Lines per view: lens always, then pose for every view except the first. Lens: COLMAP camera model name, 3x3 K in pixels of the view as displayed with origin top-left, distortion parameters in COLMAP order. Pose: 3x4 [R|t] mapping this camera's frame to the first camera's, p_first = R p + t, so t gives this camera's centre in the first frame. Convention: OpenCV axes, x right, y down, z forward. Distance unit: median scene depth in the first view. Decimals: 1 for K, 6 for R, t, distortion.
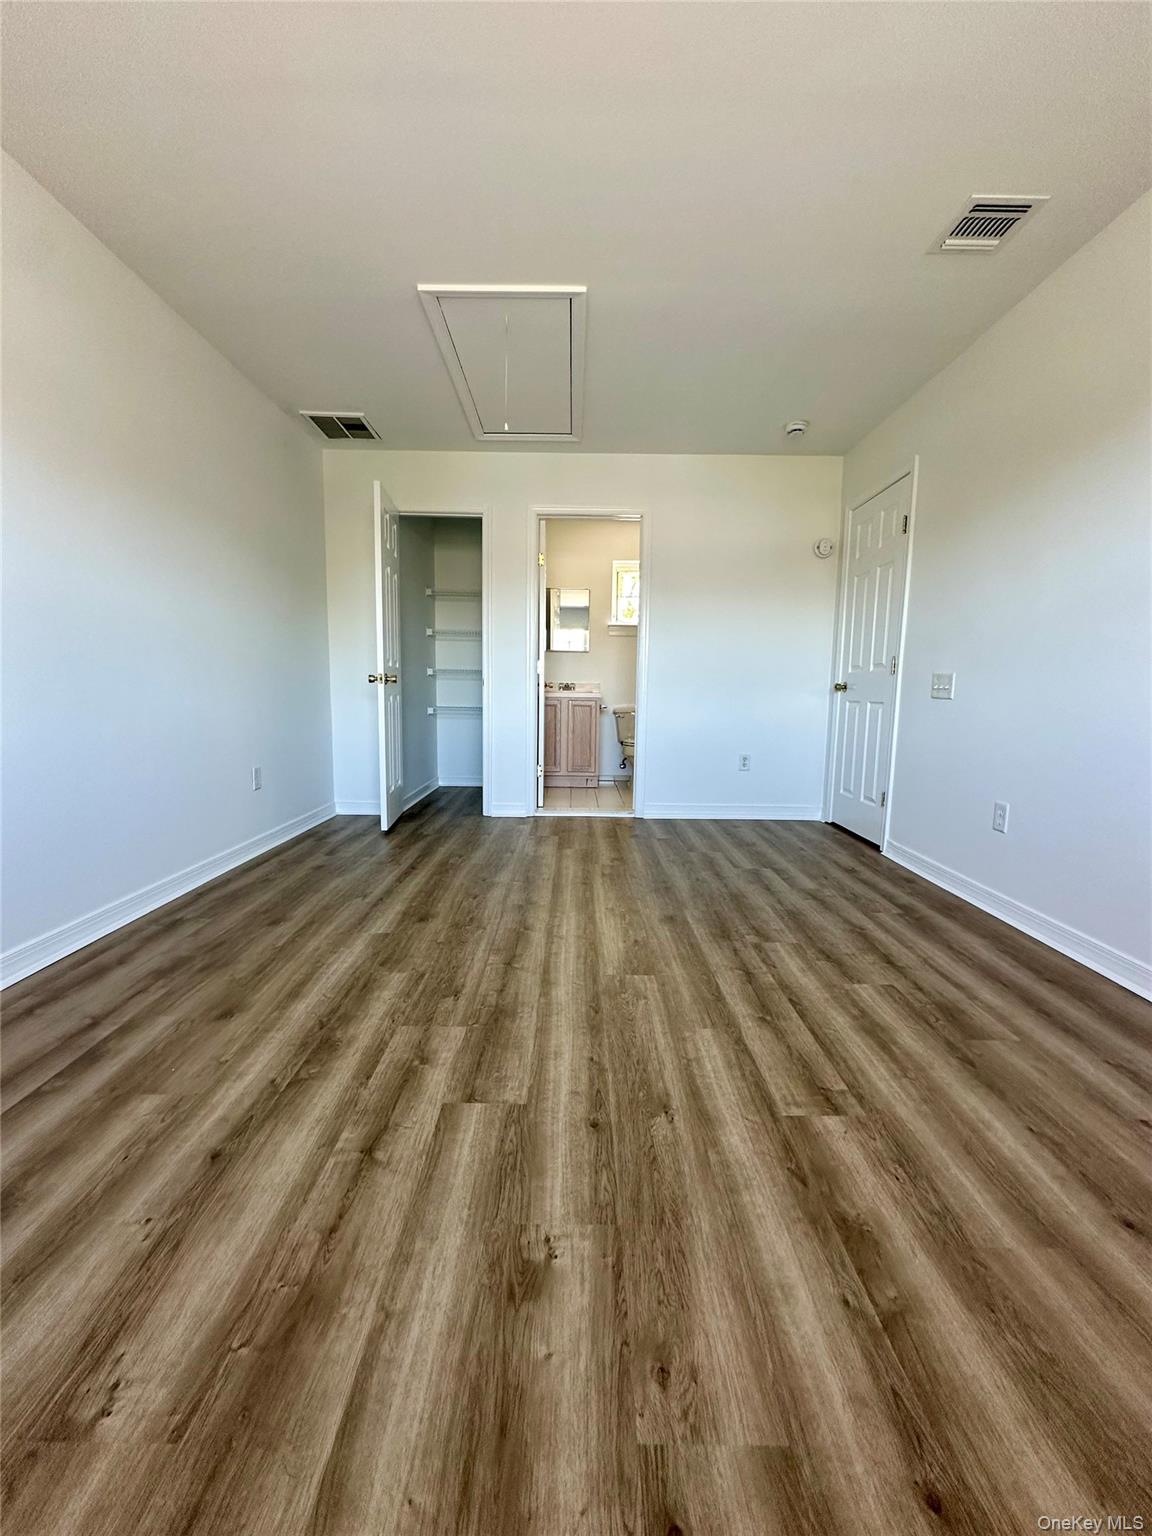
lens RADIAL K [[610.7, 0, 578.0], [0, 610.7, 768.0], [0, 0, 1]] dist [-0.003032, 0.000063]
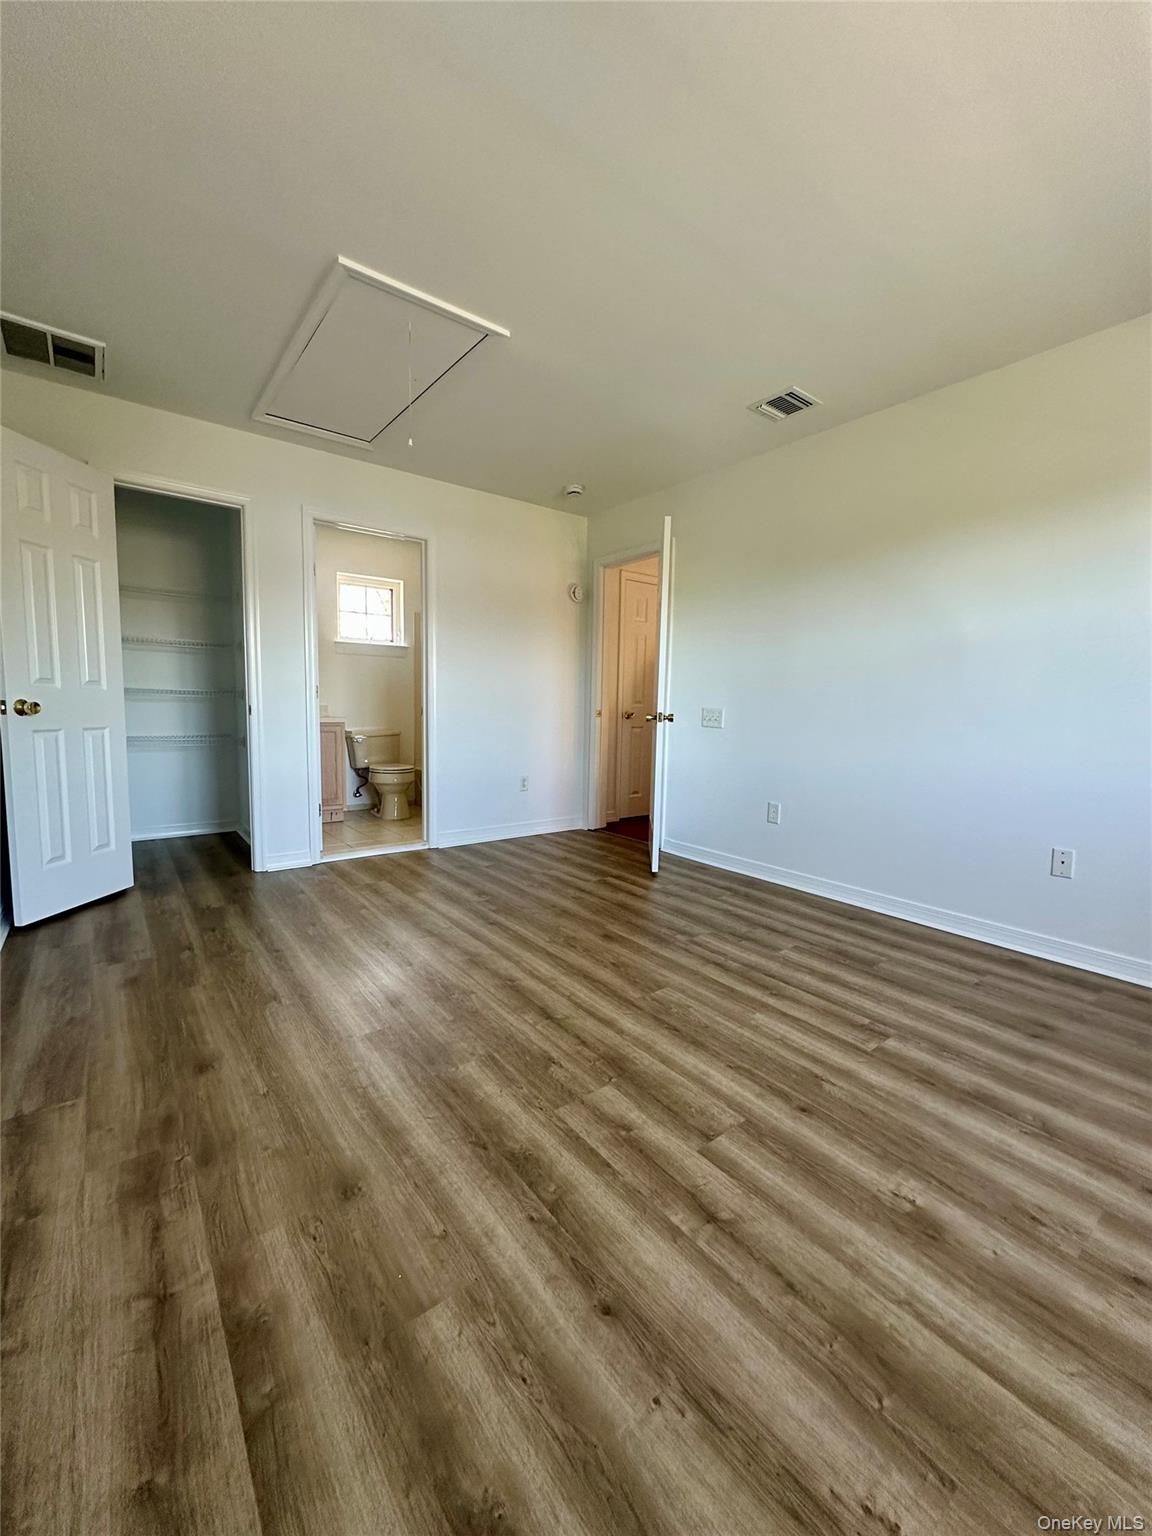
lens RADIAL K [[610.7, 0, 578.0], [0, 610.7, 768.0], [0, 0, 1]] dist [-0.003032, 0.000063]
pose [[0.794047, -0.059137, 0.604972, -0.739646], [0.068396, 0.997628, 0.007747, -0.093808], [-0.603995, 0.035227, 0.796209, 0.207458]]
